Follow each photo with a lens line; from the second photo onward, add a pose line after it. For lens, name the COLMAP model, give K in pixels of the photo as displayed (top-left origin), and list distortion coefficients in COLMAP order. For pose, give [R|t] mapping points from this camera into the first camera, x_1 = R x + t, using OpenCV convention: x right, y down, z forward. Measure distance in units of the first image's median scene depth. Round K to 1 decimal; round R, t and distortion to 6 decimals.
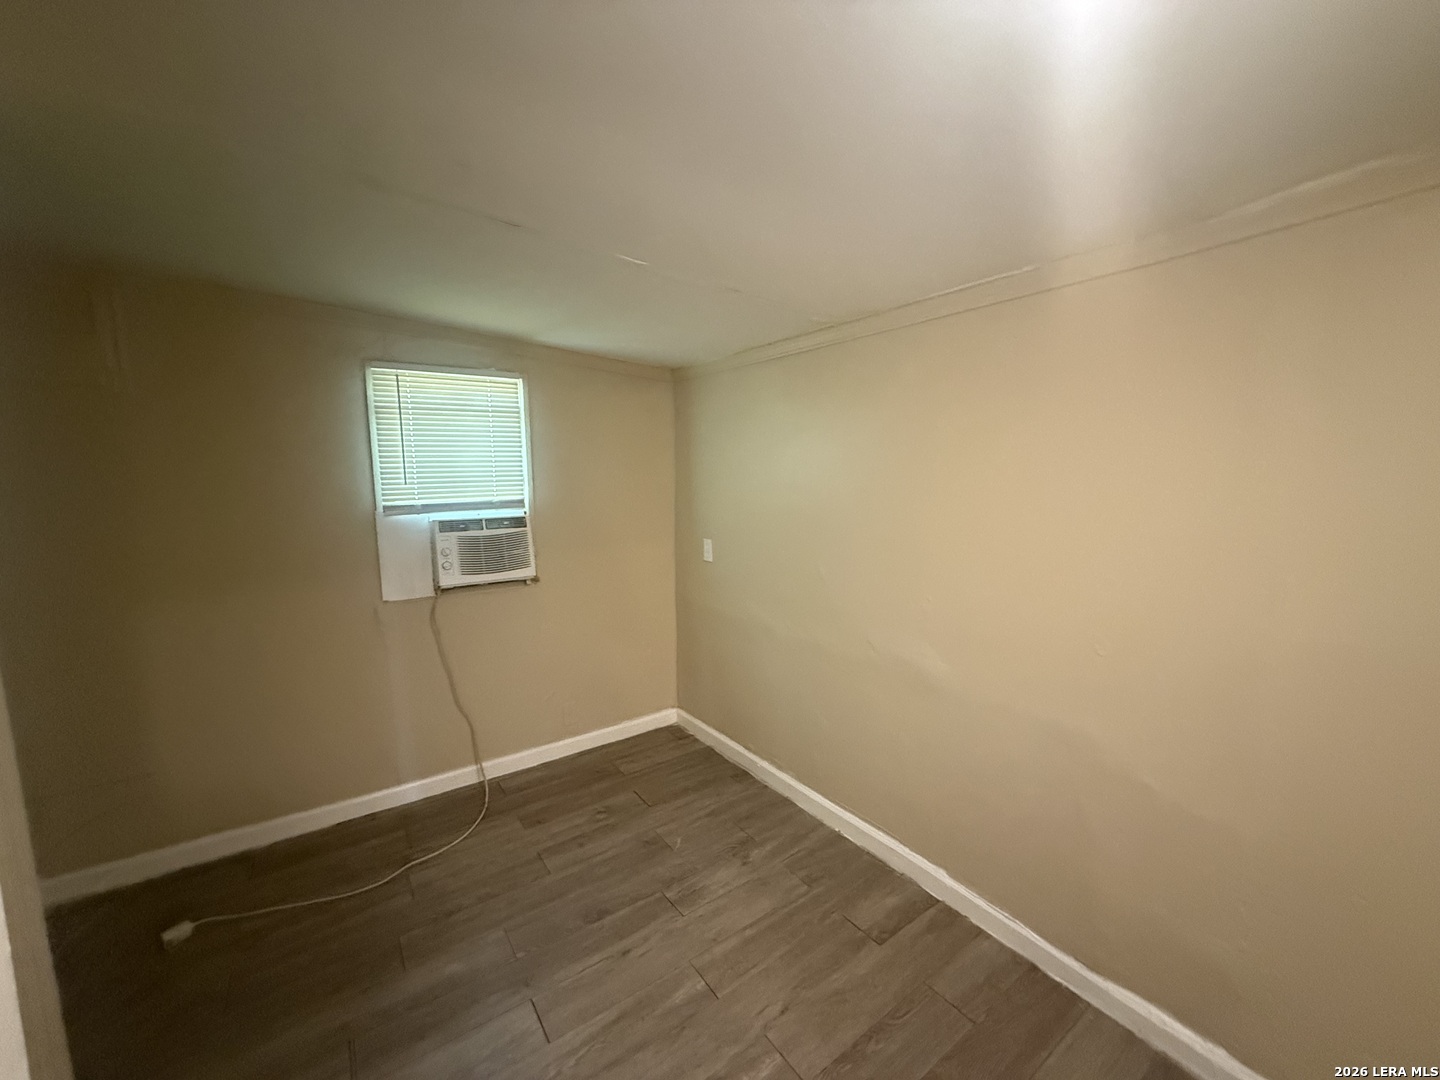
lens RADIAL K [[574.1, 0, 716.9], [0, 574.1, 537.9], [0, 0, 1]] dist [0.000032, 0.000082]
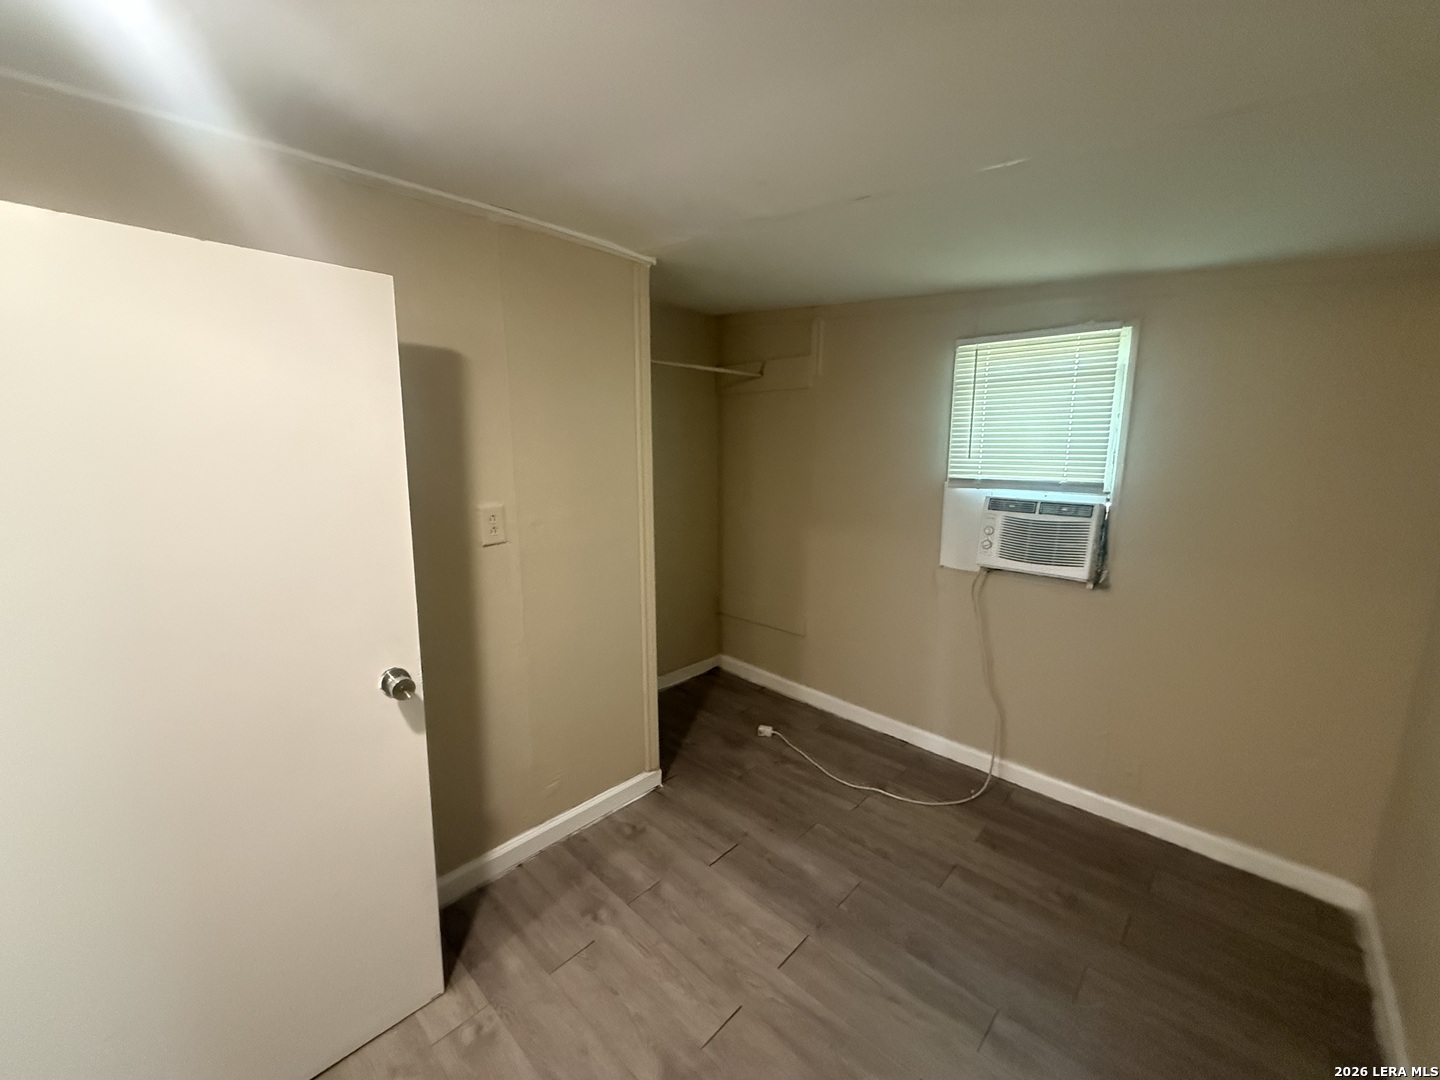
lens RADIAL K [[574.1, 0, 717.5], [0, 574.1, 538.4], [0, 0, 1]] dist [0.000032, 0.000082]
pose [[0.203404, 0.179773, -0.962449, 0.367337], [-0.118106, 0.980326, 0.158152, -0.060850], [0.971945, 0.081502, 0.220634, 0.345559]]
